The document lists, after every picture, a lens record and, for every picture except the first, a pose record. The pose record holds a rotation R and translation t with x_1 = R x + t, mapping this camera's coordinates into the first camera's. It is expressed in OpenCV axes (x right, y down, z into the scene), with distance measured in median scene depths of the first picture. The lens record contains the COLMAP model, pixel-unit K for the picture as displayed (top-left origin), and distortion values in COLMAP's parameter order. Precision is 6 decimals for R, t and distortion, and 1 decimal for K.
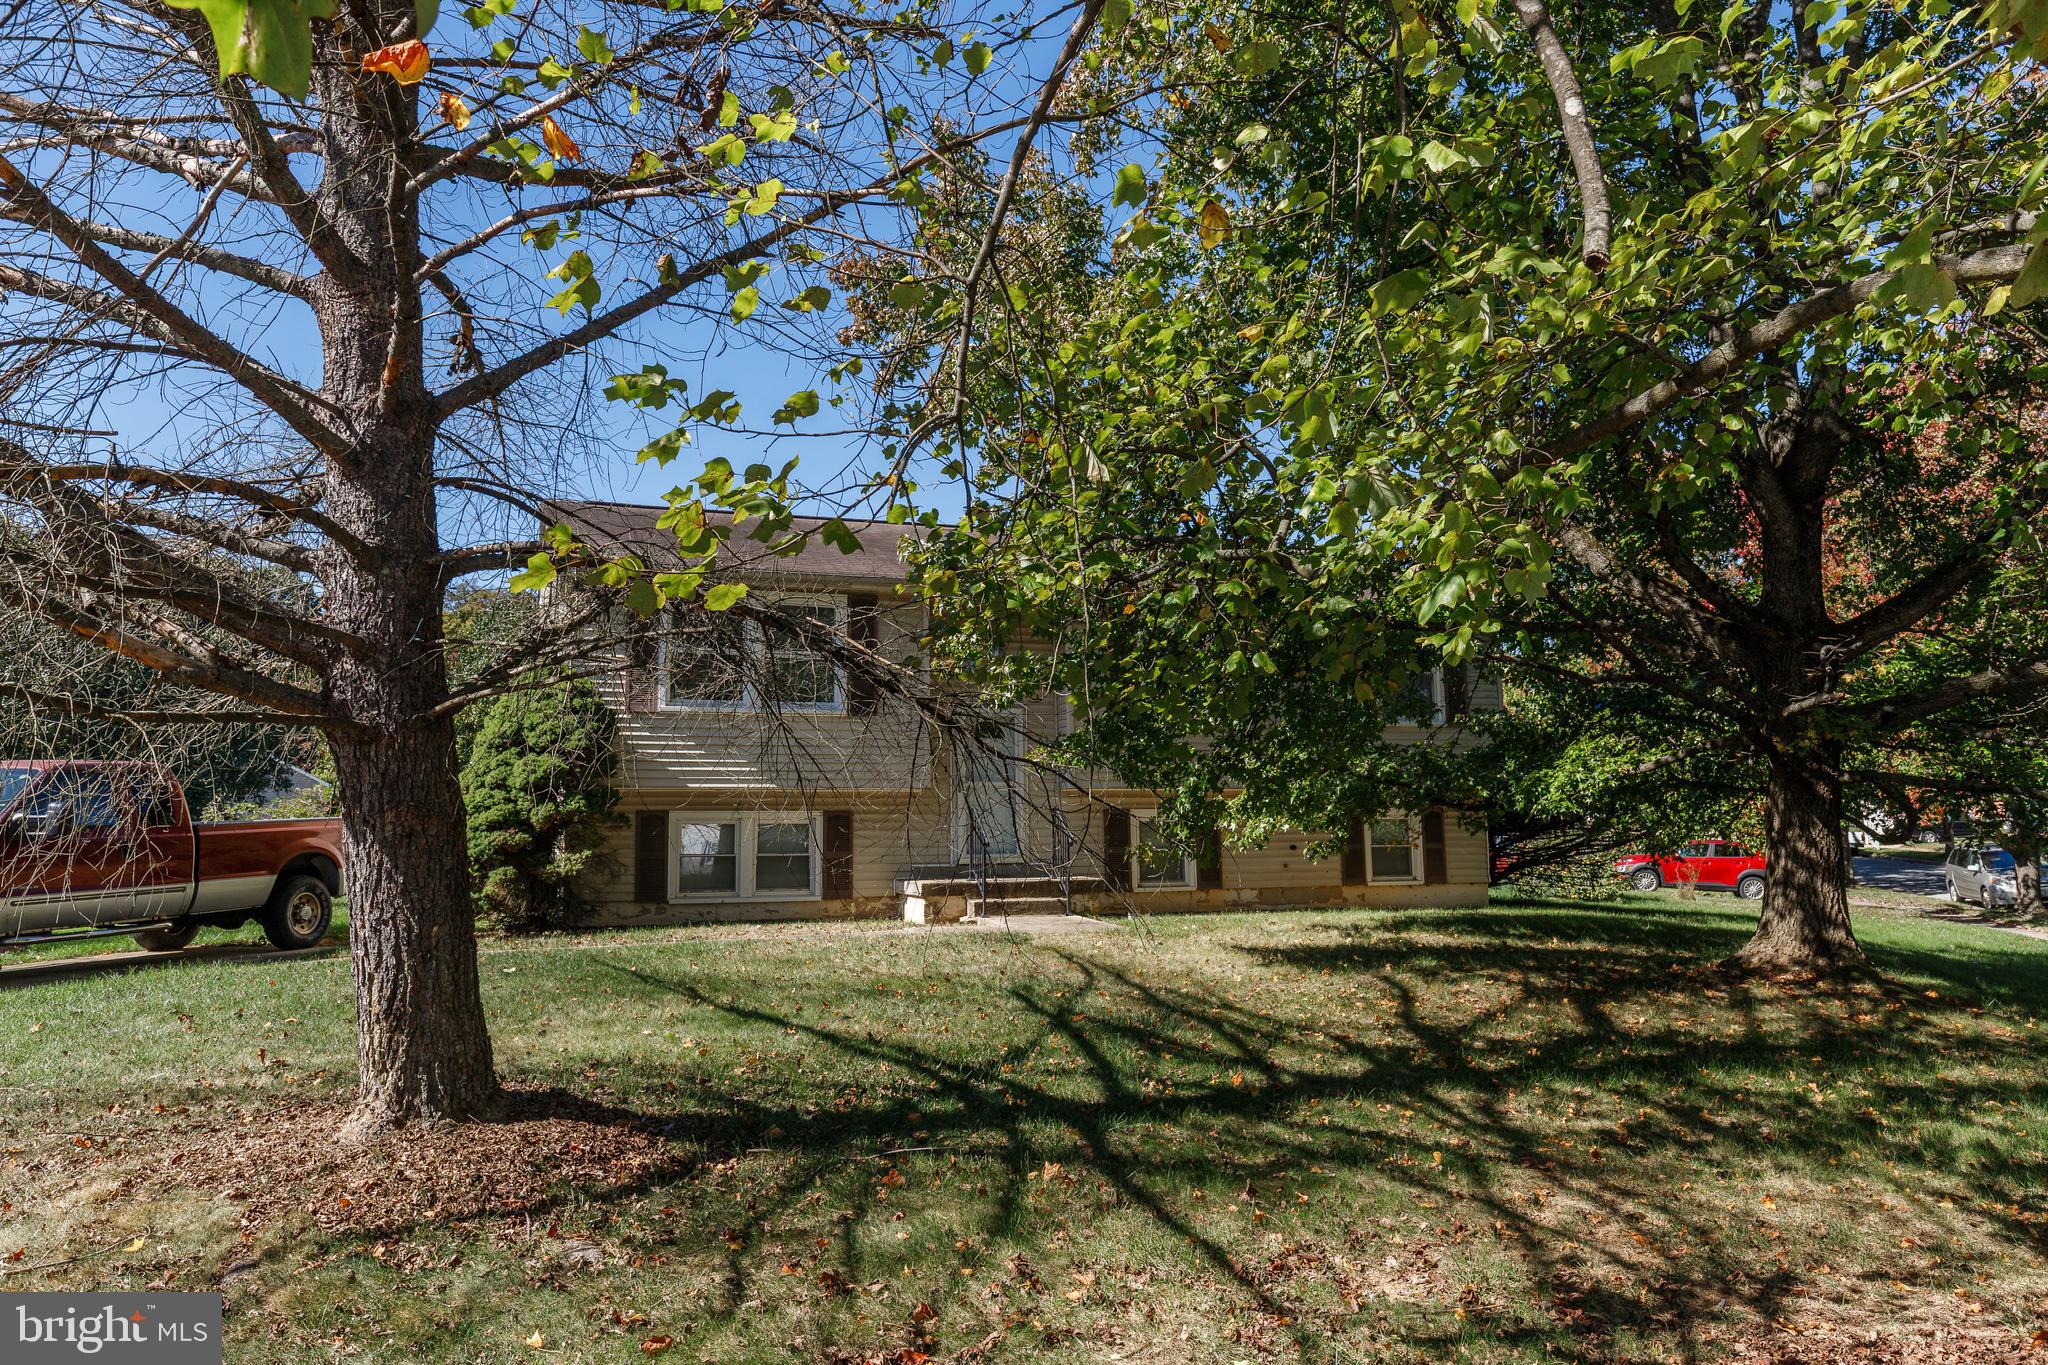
lens RADIAL K [[1466.2, 0, 1047.6], [0, 1466.2, 679.2], [0, 0, 1]] dist [0.000414, 0.002177]
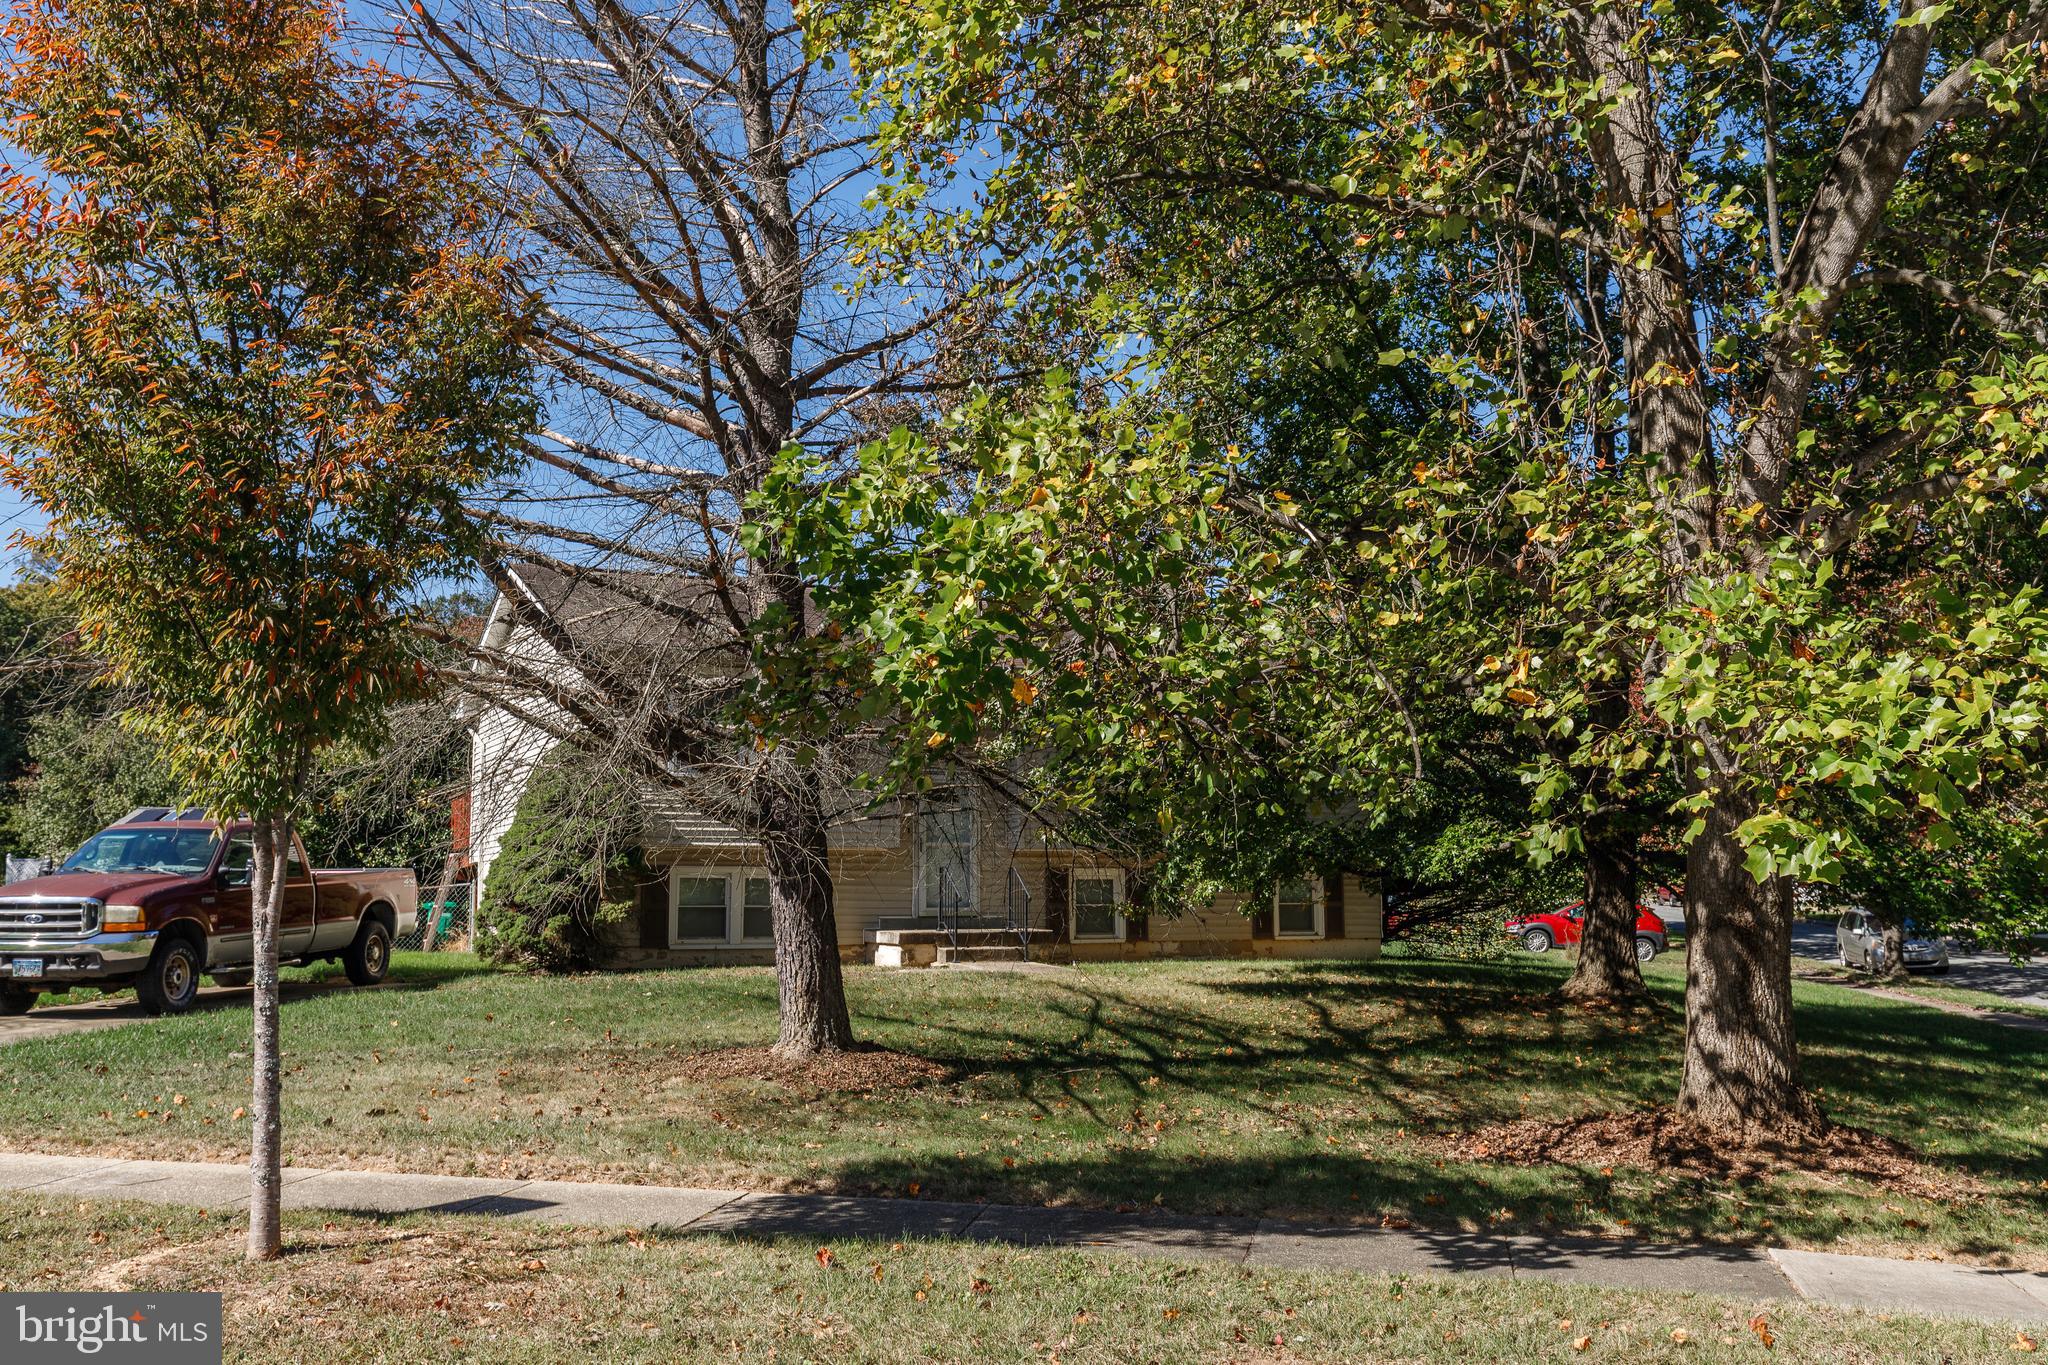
lens RADIAL K [[2008.3, 0, 1023.6], [0, 2008.3, 689.7], [0, 0, 1]] dist [0.013126, -0.004356]
pose [[0.993113, 0.022774, 0.114929, -0.196822], [-0.024024, 0.999666, 0.009501, -0.076187], [-0.114674, -0.012196, 0.993328, -0.637948]]
